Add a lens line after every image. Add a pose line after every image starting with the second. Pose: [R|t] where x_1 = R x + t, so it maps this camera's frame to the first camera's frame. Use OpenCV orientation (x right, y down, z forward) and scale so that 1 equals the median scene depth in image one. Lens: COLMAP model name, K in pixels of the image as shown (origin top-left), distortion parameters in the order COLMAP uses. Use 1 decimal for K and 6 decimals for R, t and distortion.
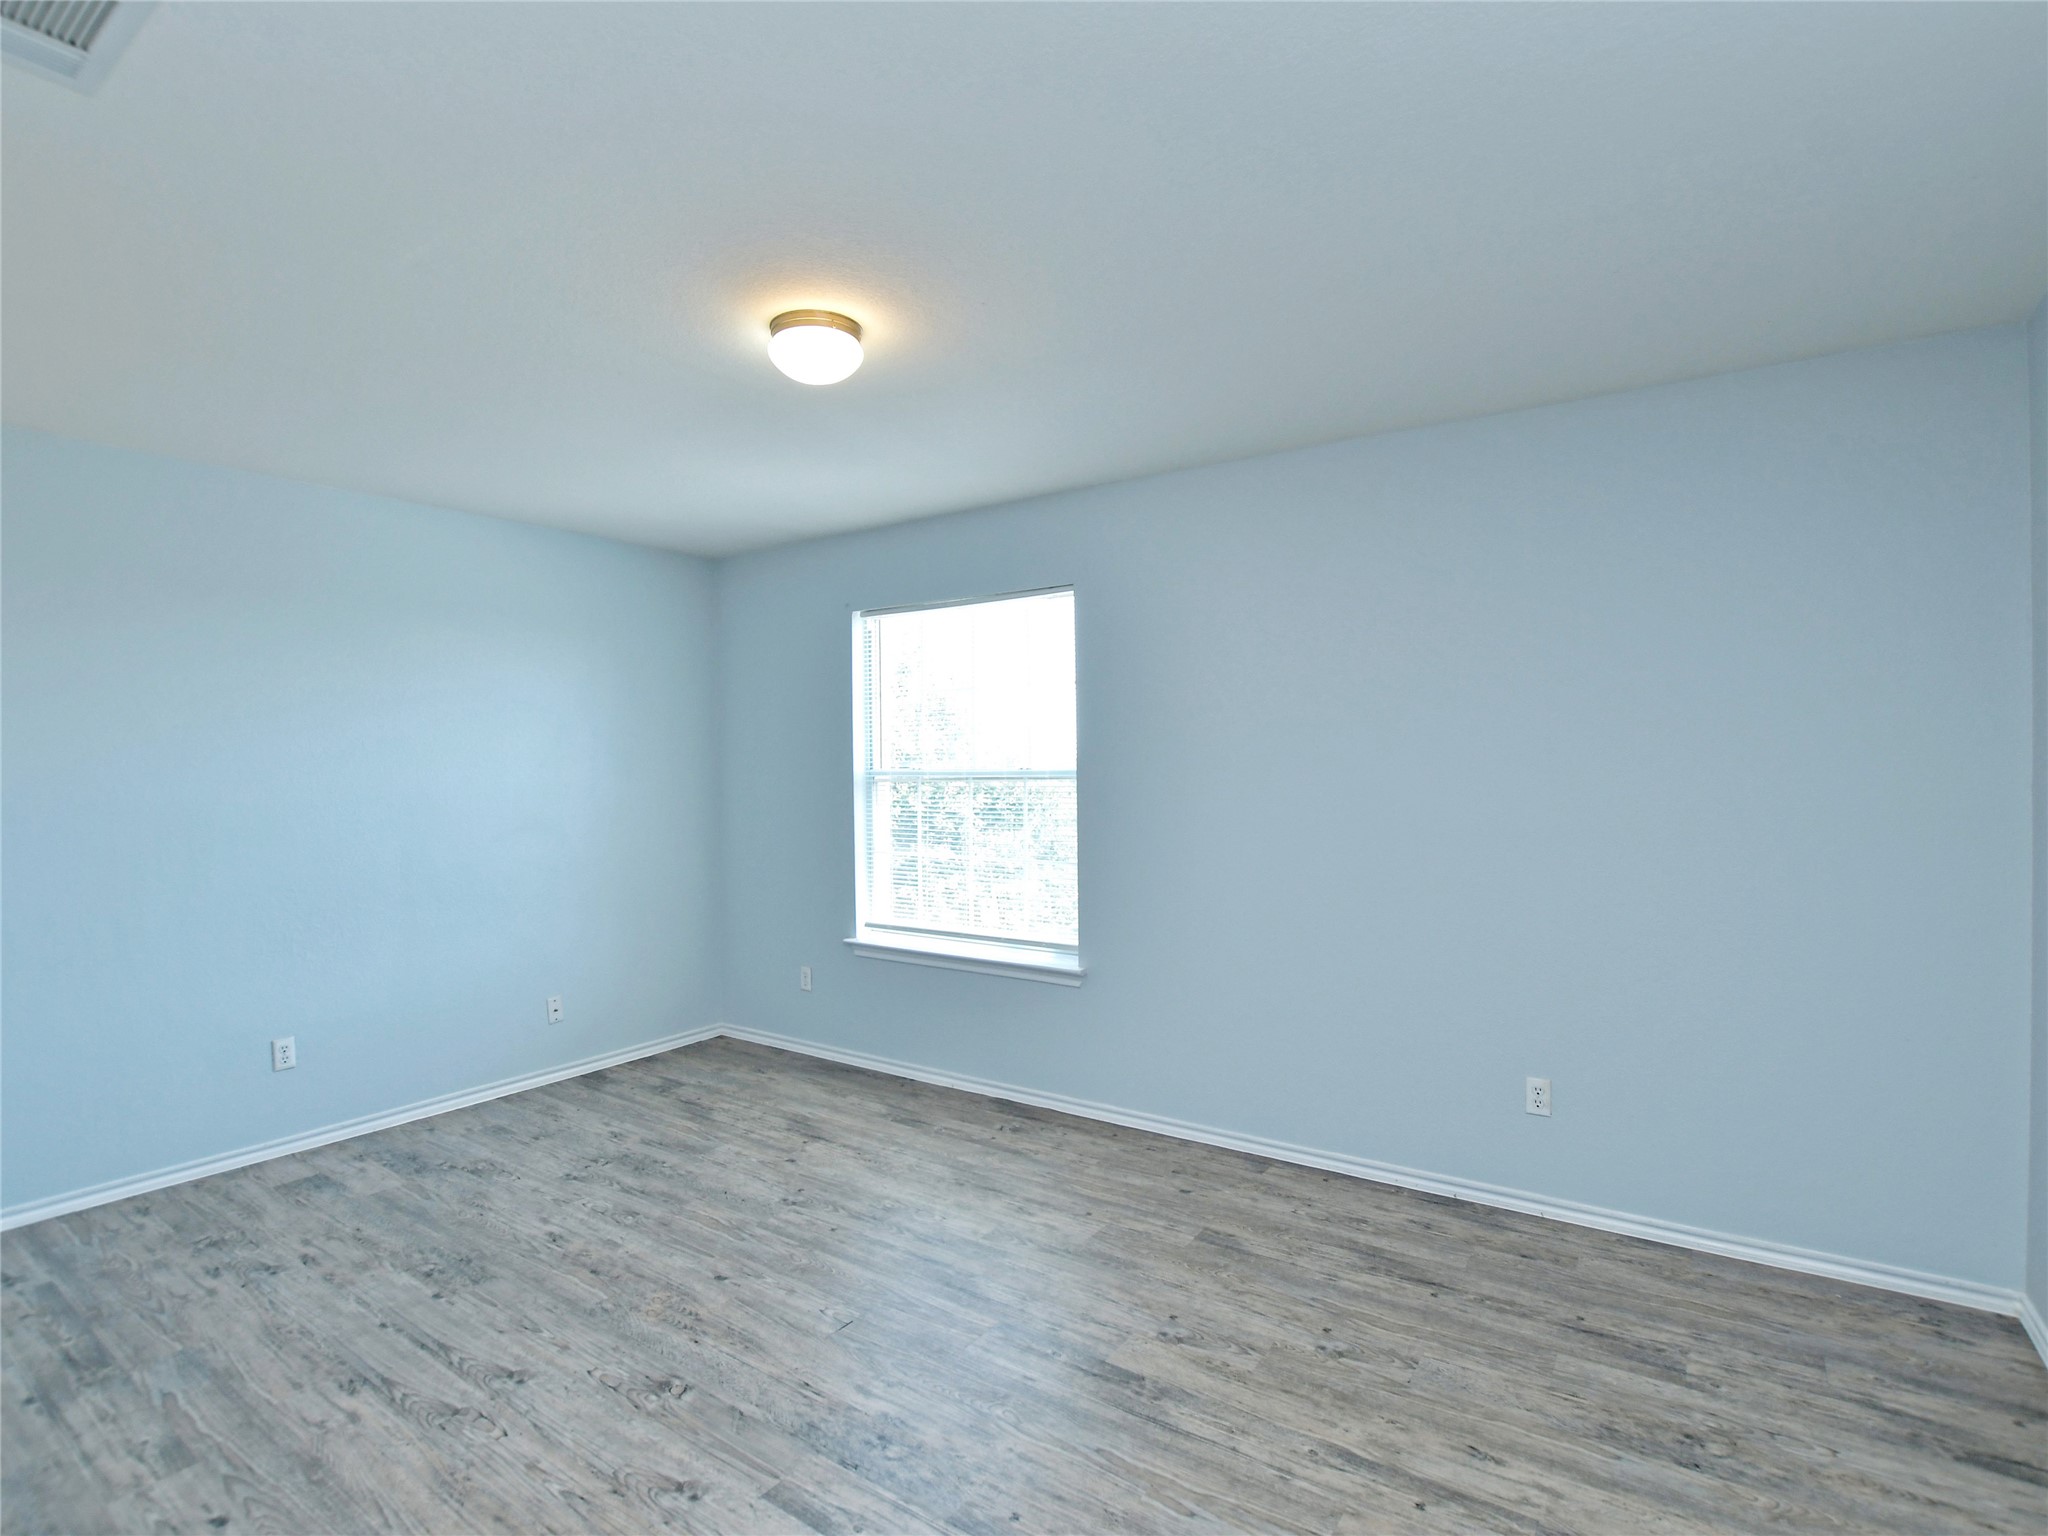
lens RADIAL K [[1027.5, 0, 992.7], [0, 1027.5, 774.9], [0, 0, 1]] dist [-0.030825, 0.001854]
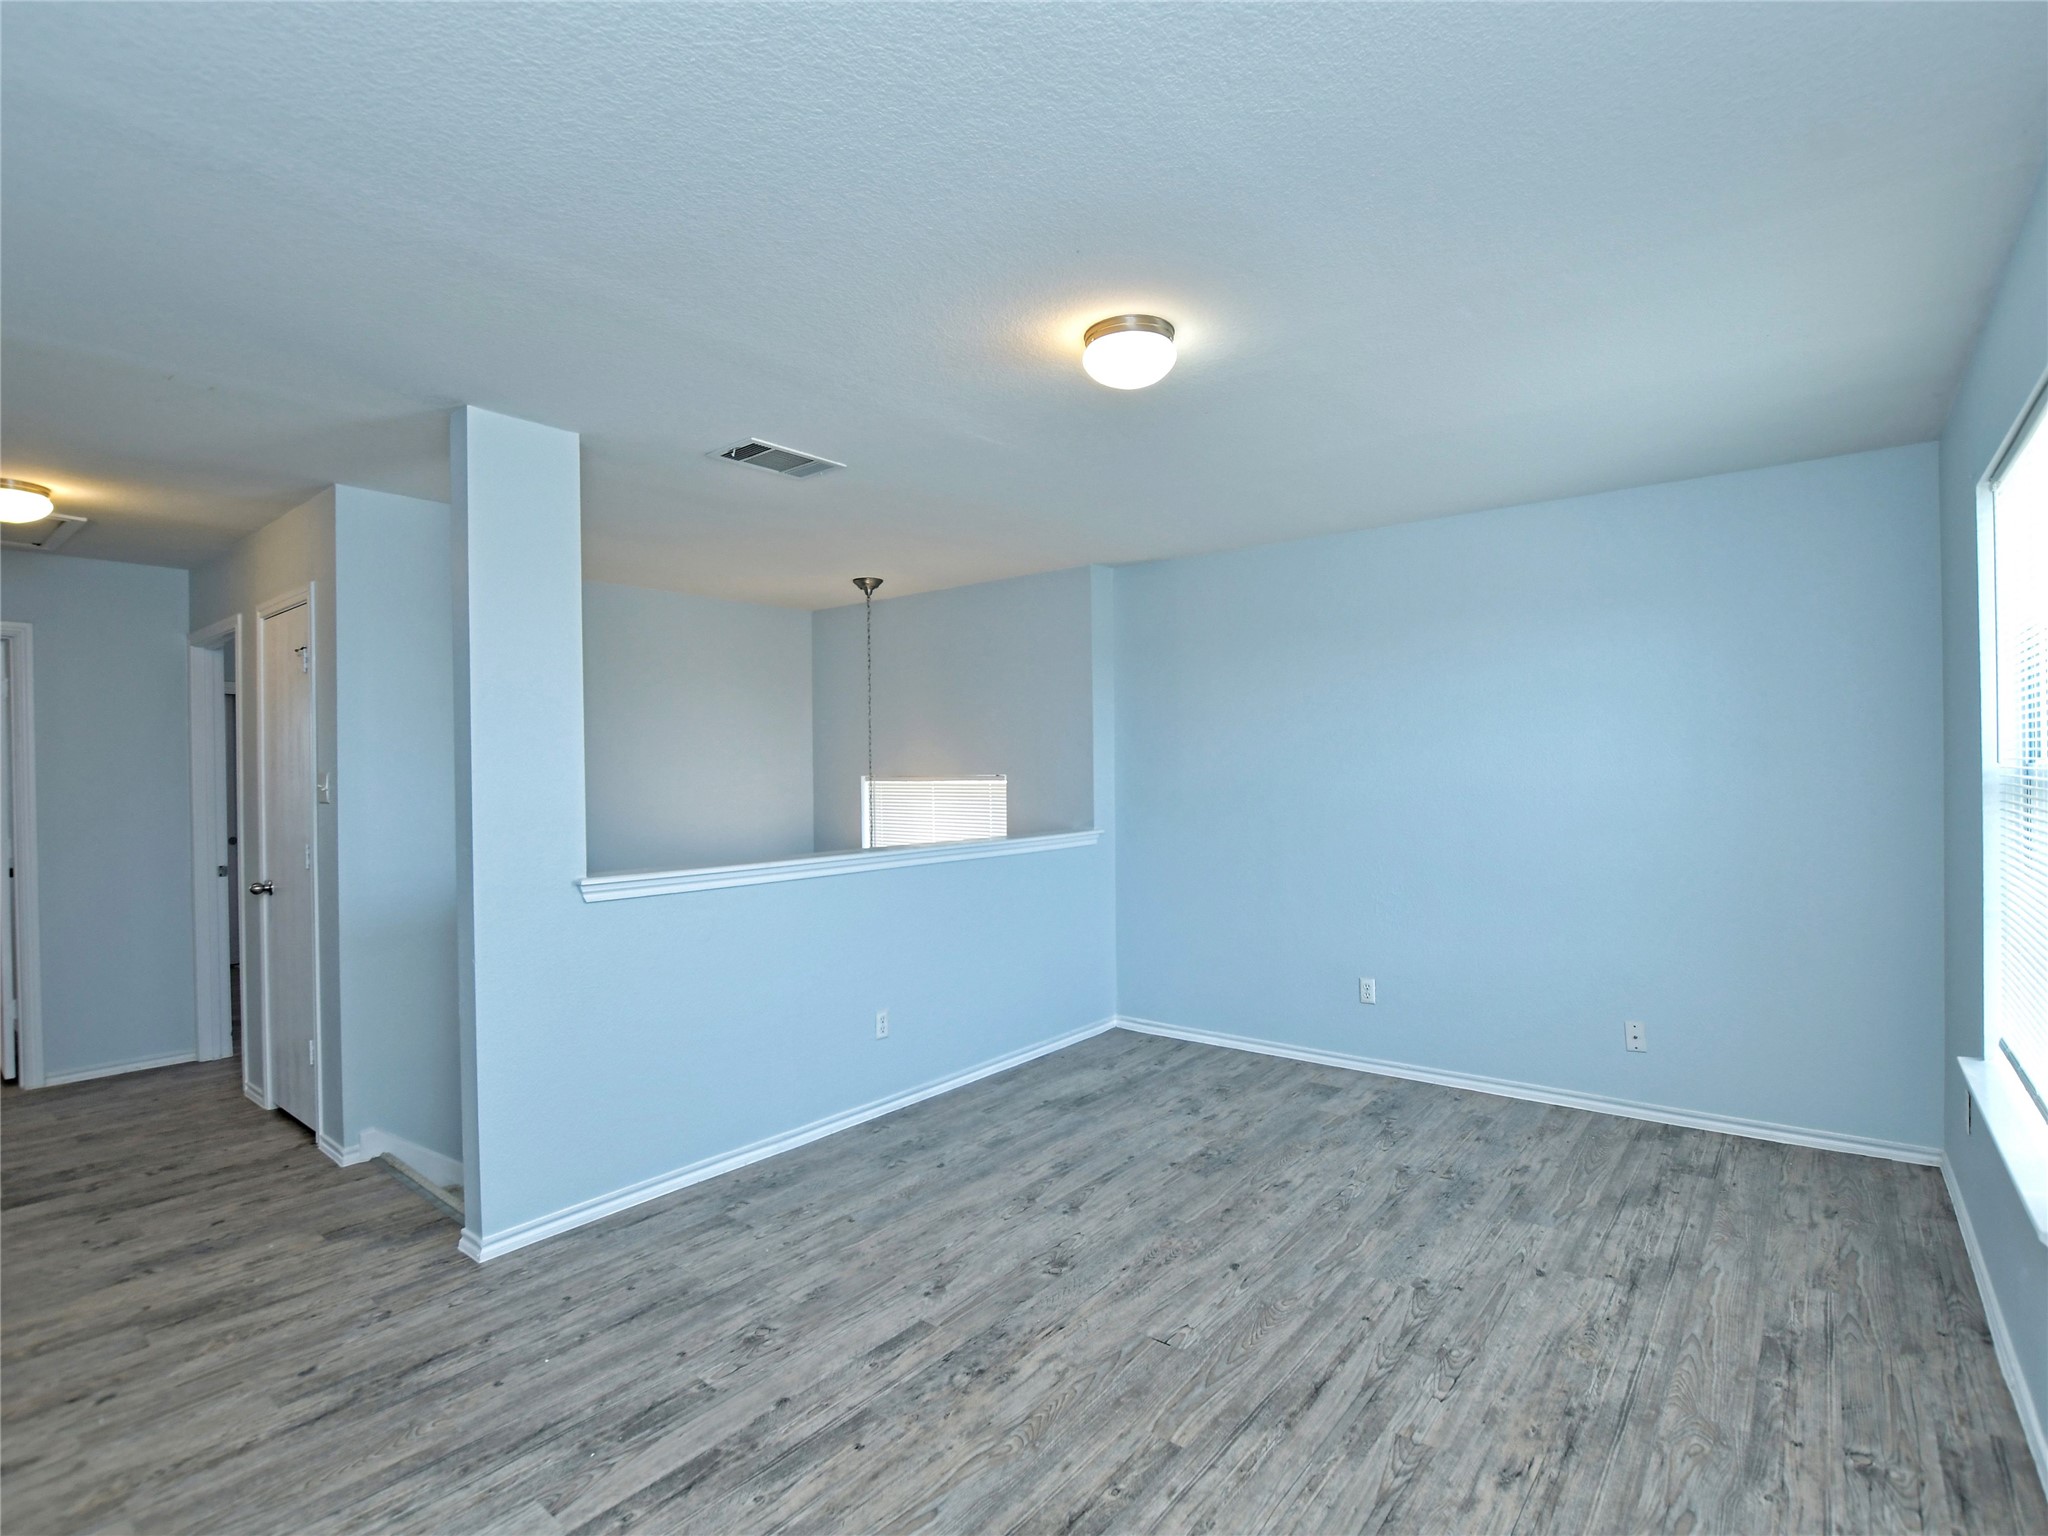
lens RADIAL K [[1013.1, 0, 1016.0], [0, 1013.1, 775.9], [0, 0, 1]] dist [-0.030909, 0.001778]
pose [[-0.062947, 0.015724, -0.997893, 0.646878], [0.001368, 0.999876, 0.015669, -0.012309], [0.998016, -0.000379, -0.062961, 0.733166]]
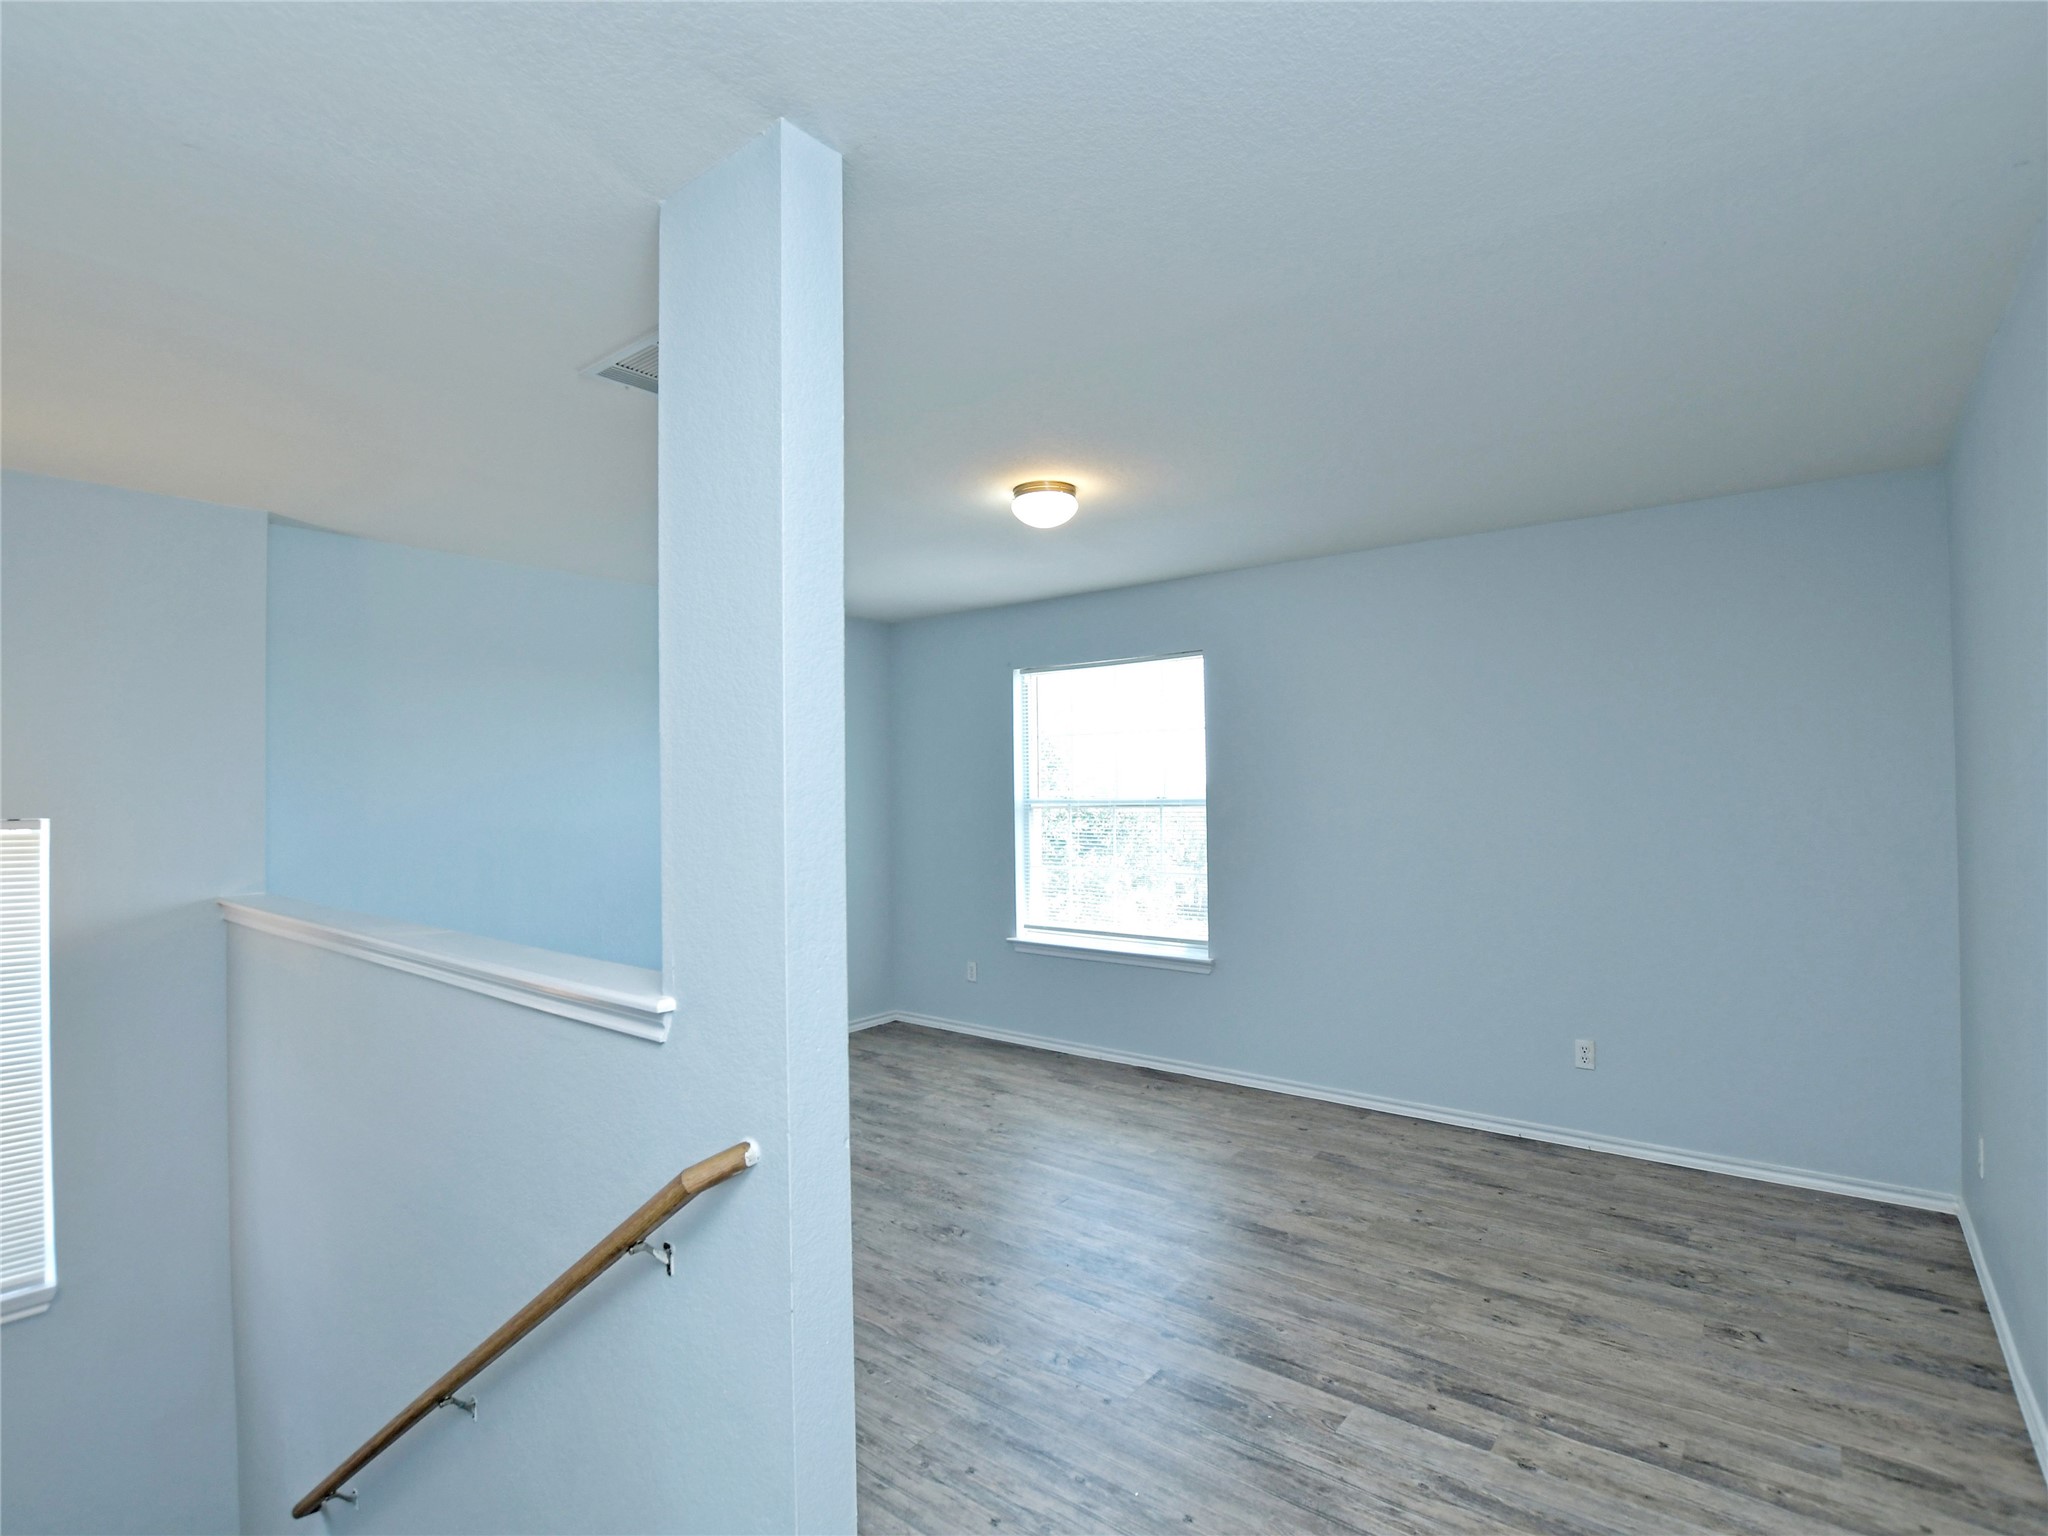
lens RADIAL K [[1027.5, 0, 992.7], [0, 1027.5, 774.9], [0, 0, 1]] dist [-0.030825, 0.001854]
pose [[0.997664, -0.002685, -0.068257, -0.114064], [0.000885, 0.999651, -0.026395, -0.001656], [0.068304, 0.026273, 0.997319, -0.322072]]
